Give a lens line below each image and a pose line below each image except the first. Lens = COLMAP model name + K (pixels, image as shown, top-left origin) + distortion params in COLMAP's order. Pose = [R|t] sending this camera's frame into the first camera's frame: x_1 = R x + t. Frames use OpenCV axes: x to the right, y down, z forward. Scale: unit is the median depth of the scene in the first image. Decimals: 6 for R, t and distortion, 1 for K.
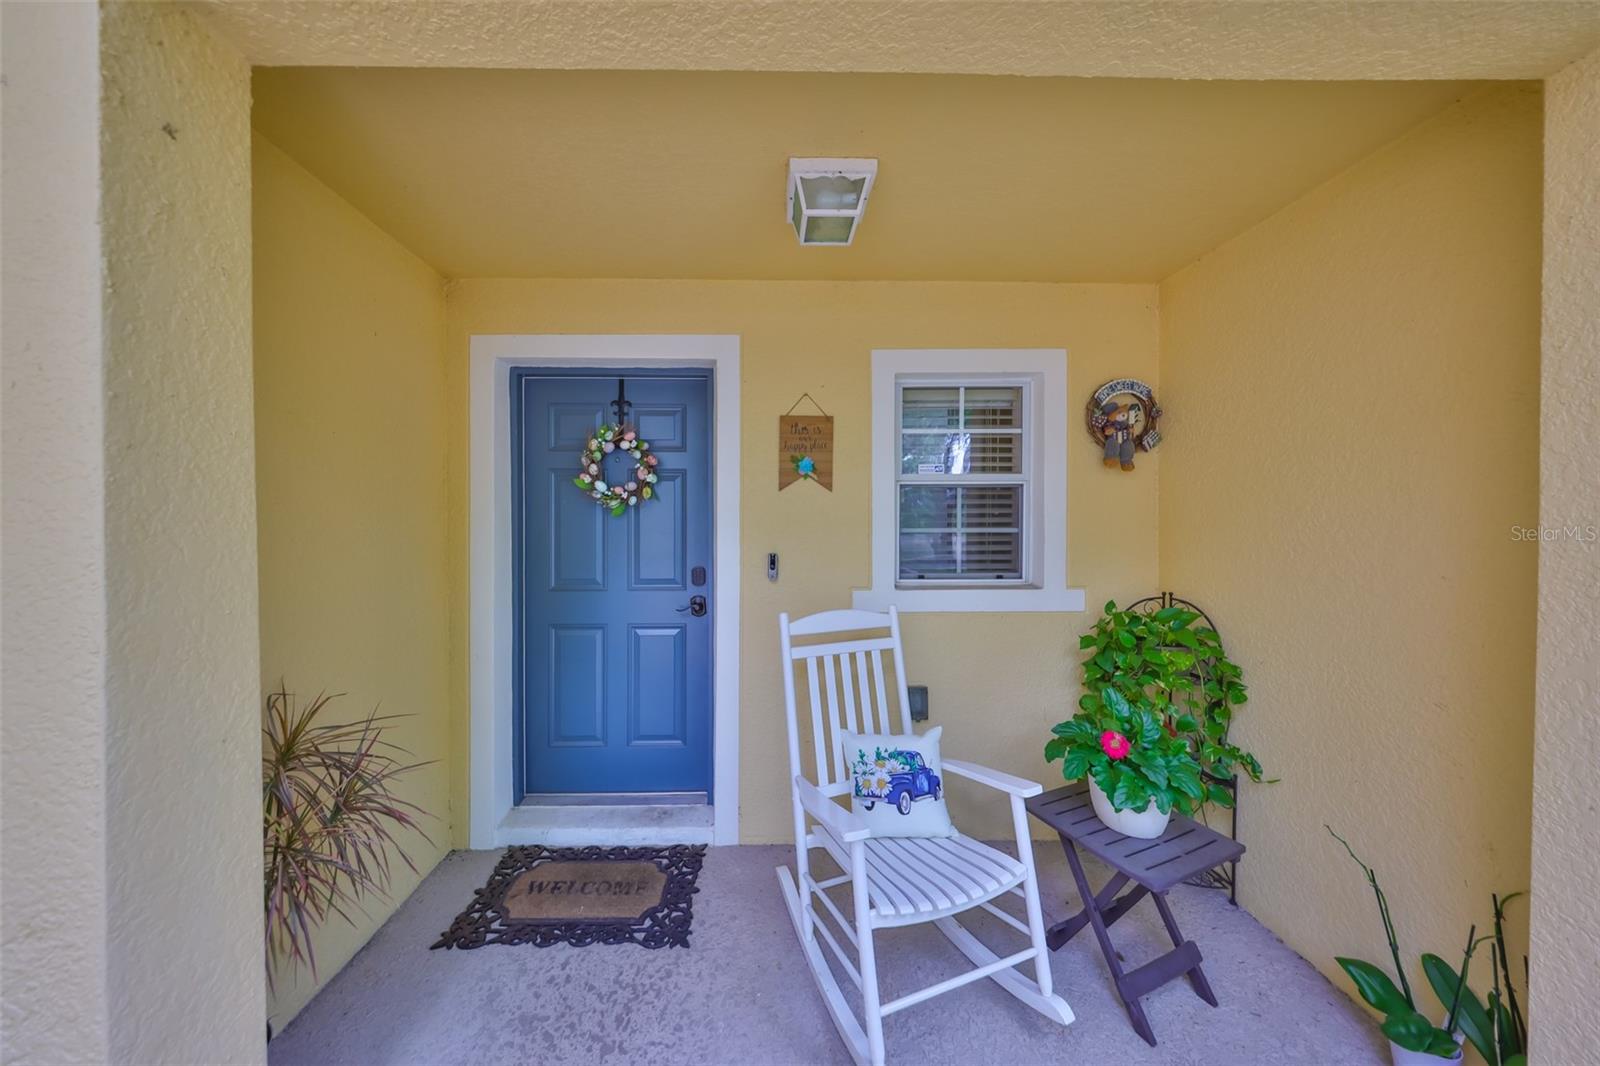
lens RADIAL K [[487.6, 0, 789.6], [0, 487.6, 535.9], [0, 0, 1]] dist [-0.000954, -0.000124]
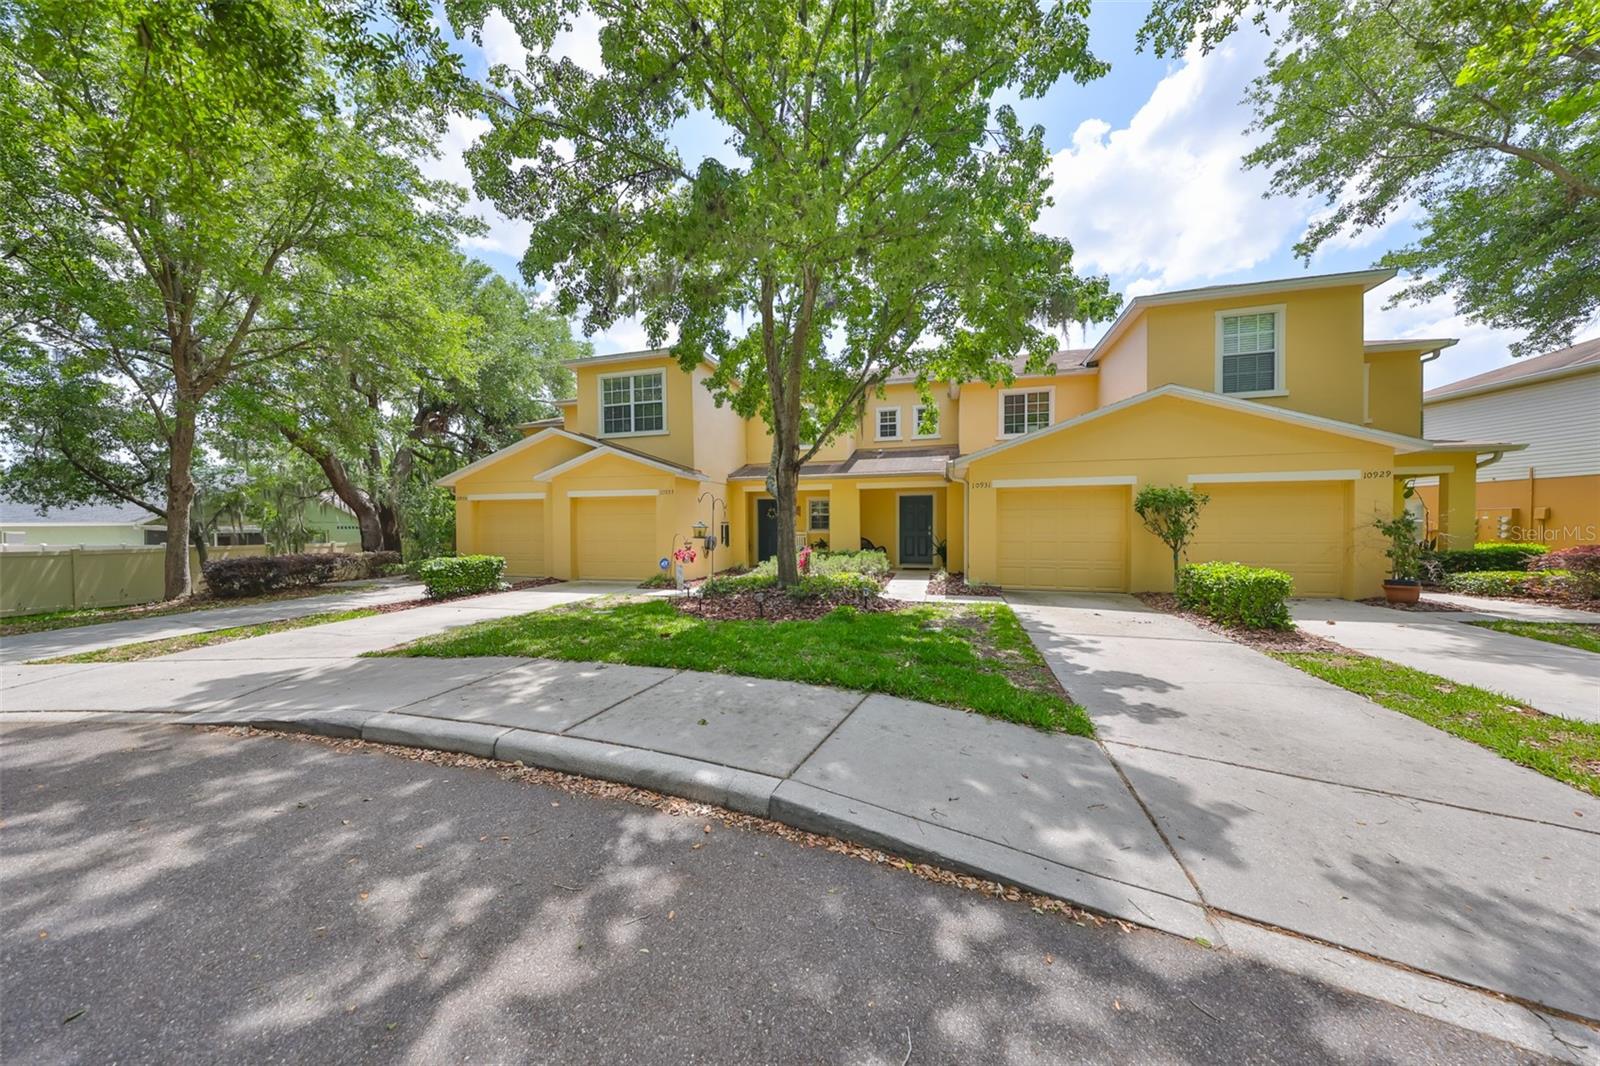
lens RADIAL K [[487.6, 0, 789.6], [0, 487.6, 535.9], [0, 0, 1]] dist [-0.000954, -0.000124]
pose [[0.945564, 0.002377, -0.325428, 2.233501], [-0.000707, 0.999986, 0.005249, 0.153344], [0.325436, -0.004733, 0.945552, -5.748407]]
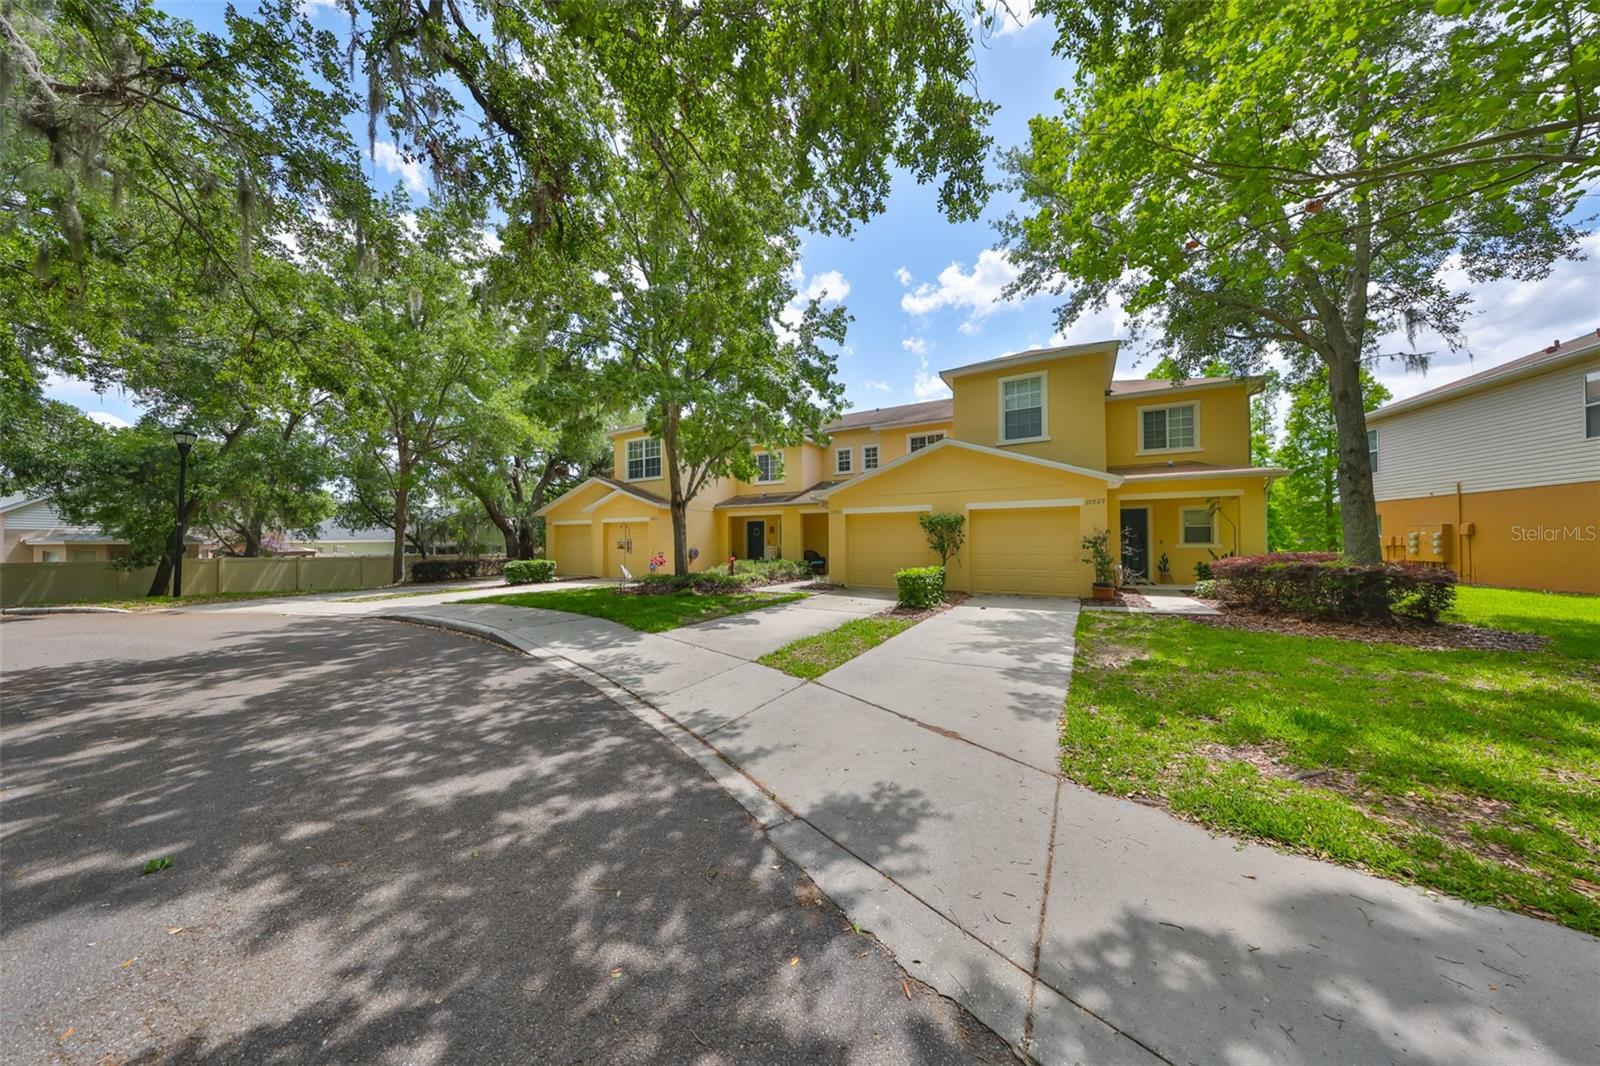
lens RADIAL K [[472.3, 0, 793.8], [0, 472.3, 537.6], [0, 0, 1]] dist [-0.000100, -0.000016]
pose [[0.833374, -0.009627, -0.552626, 5.217873], [-0.004500, 0.999697, -0.024202, 0.177605], [0.552691, 0.022656, 0.833078, -6.252374]]
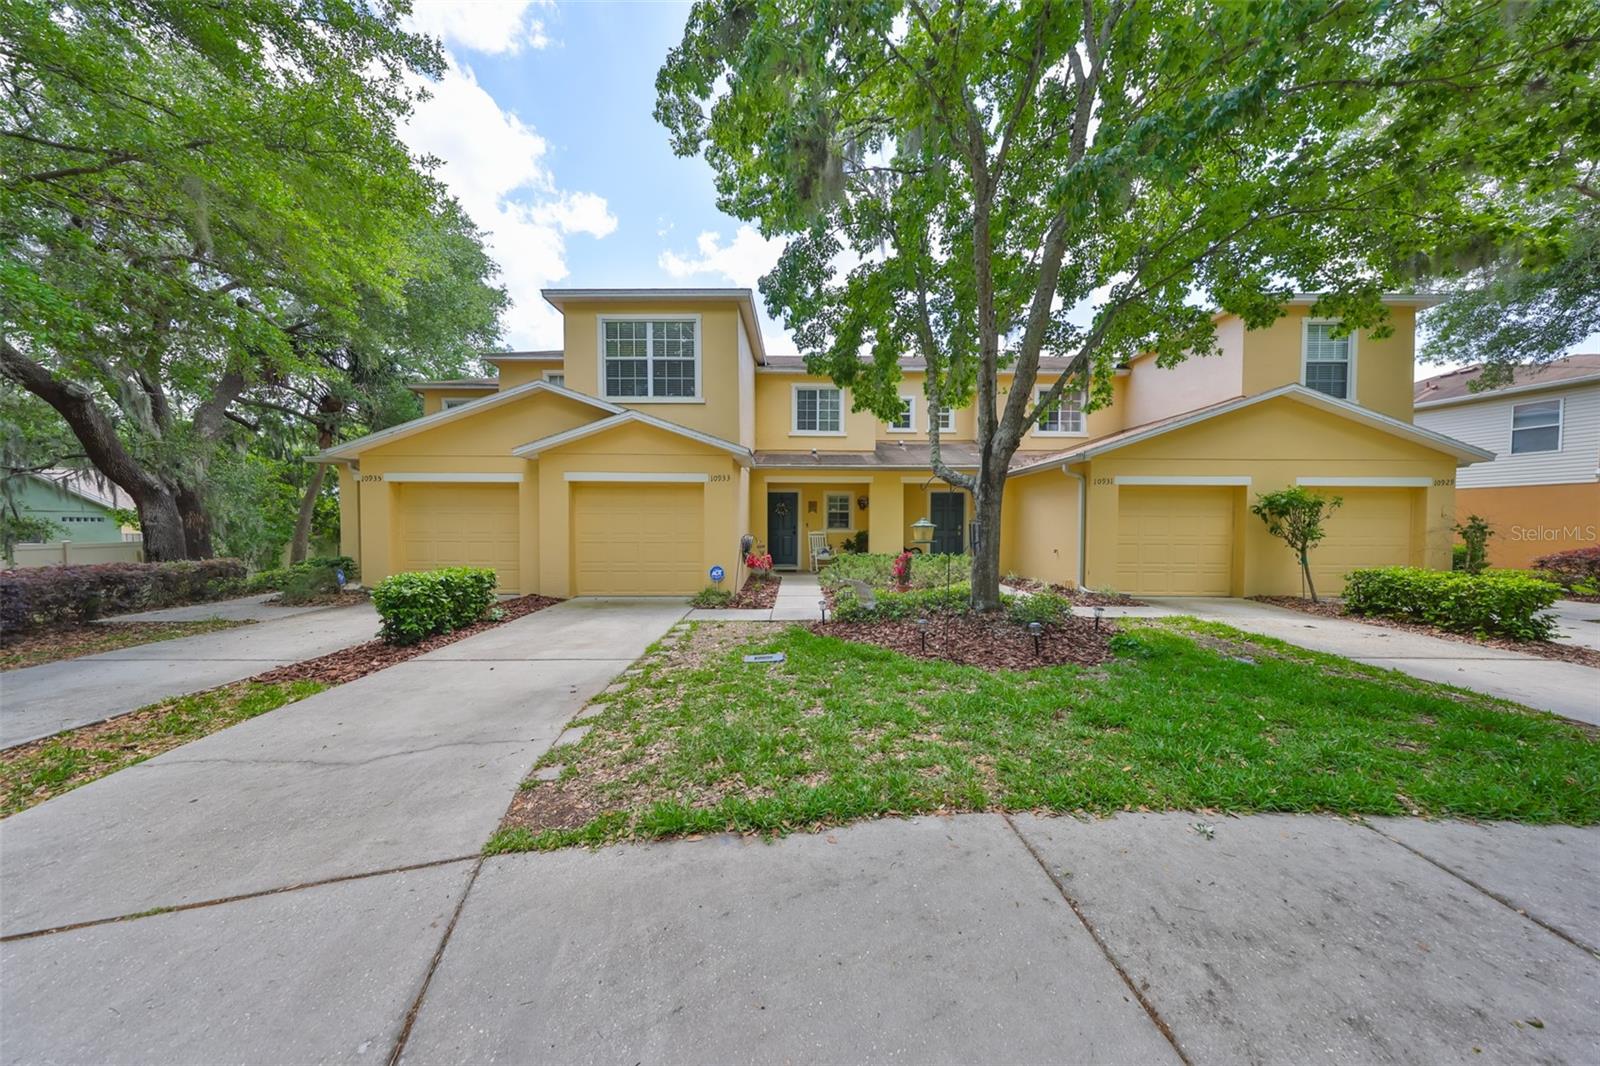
lens RADIAL K [[487.6, 0, 789.6], [0, 487.6, 535.9], [0, 0, 1]] dist [-0.000954, -0.000124]
pose [[0.997444, 0.007475, -0.071063, 0.184050], [-0.006735, 0.999921, 0.010653, 0.130952], [0.071137, -0.010147, 0.997415, -5.119129]]
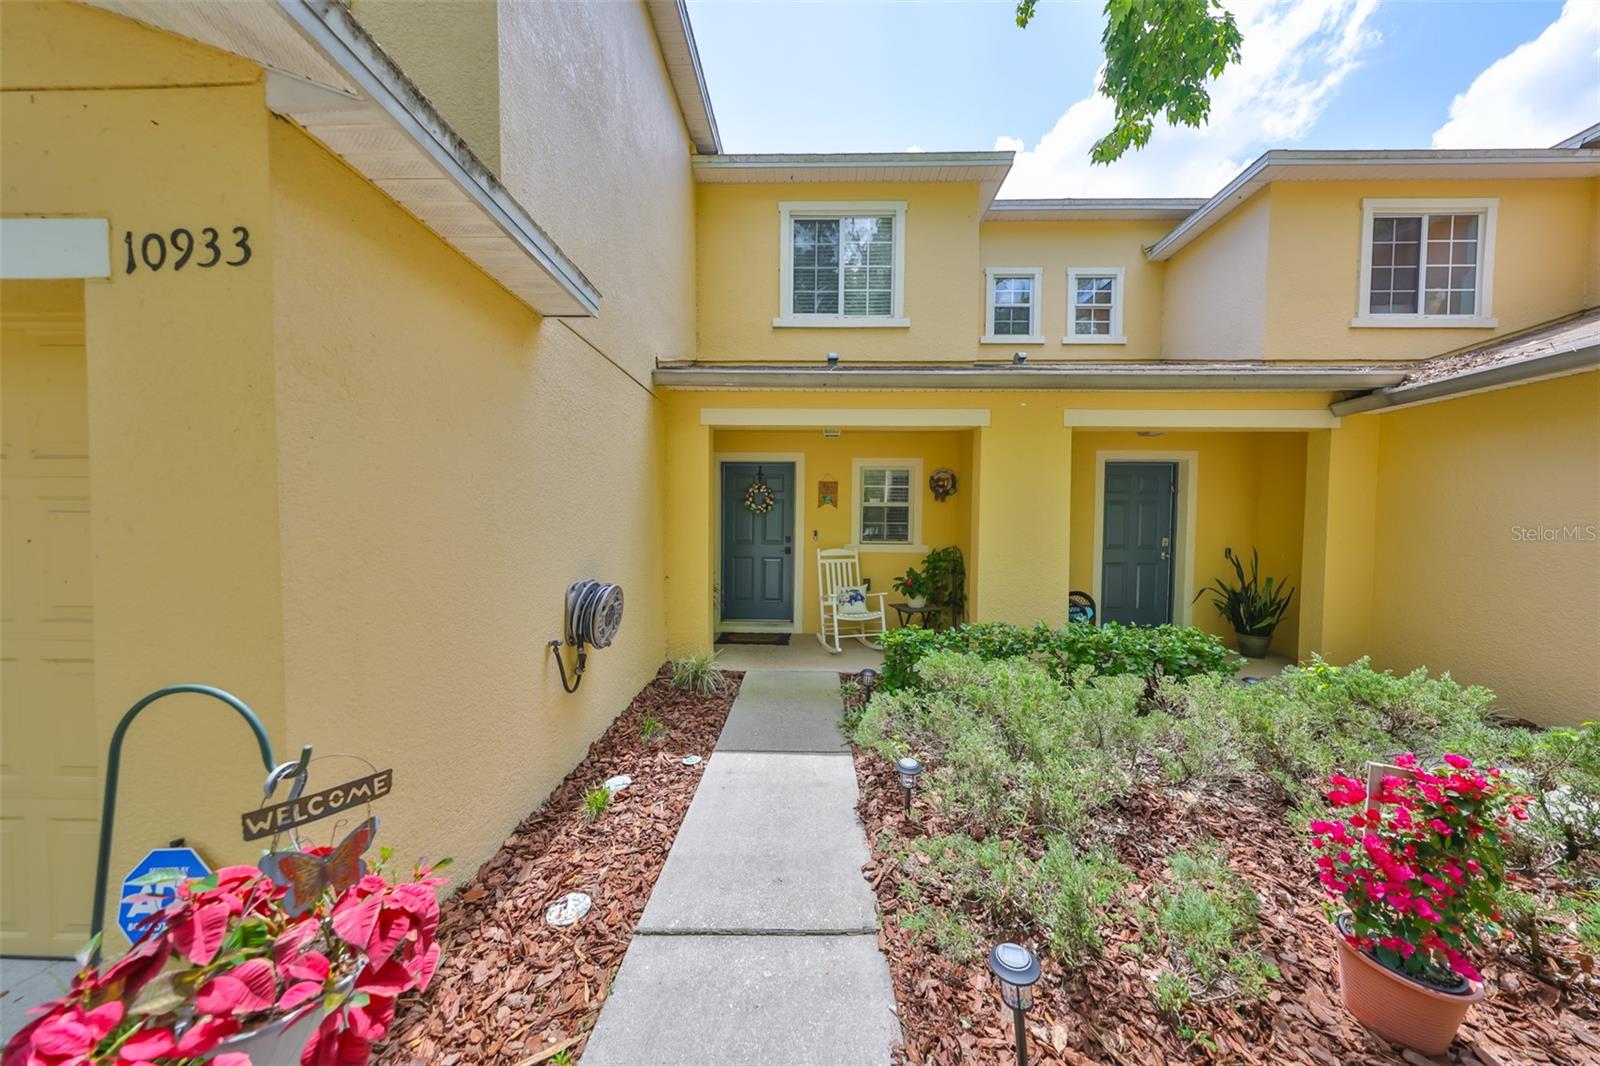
lens RADIAL K [[487.6, 0, 789.6], [0, 487.6, 535.9], [0, 0, 1]] dist [-0.000954, -0.000124]
pose [[0.994736, 0.013143, -0.101626, 0.099968], [-0.011622, 0.999812, 0.015545, 0.023642], [0.101811, -0.014282, 0.994701, -1.778486]]
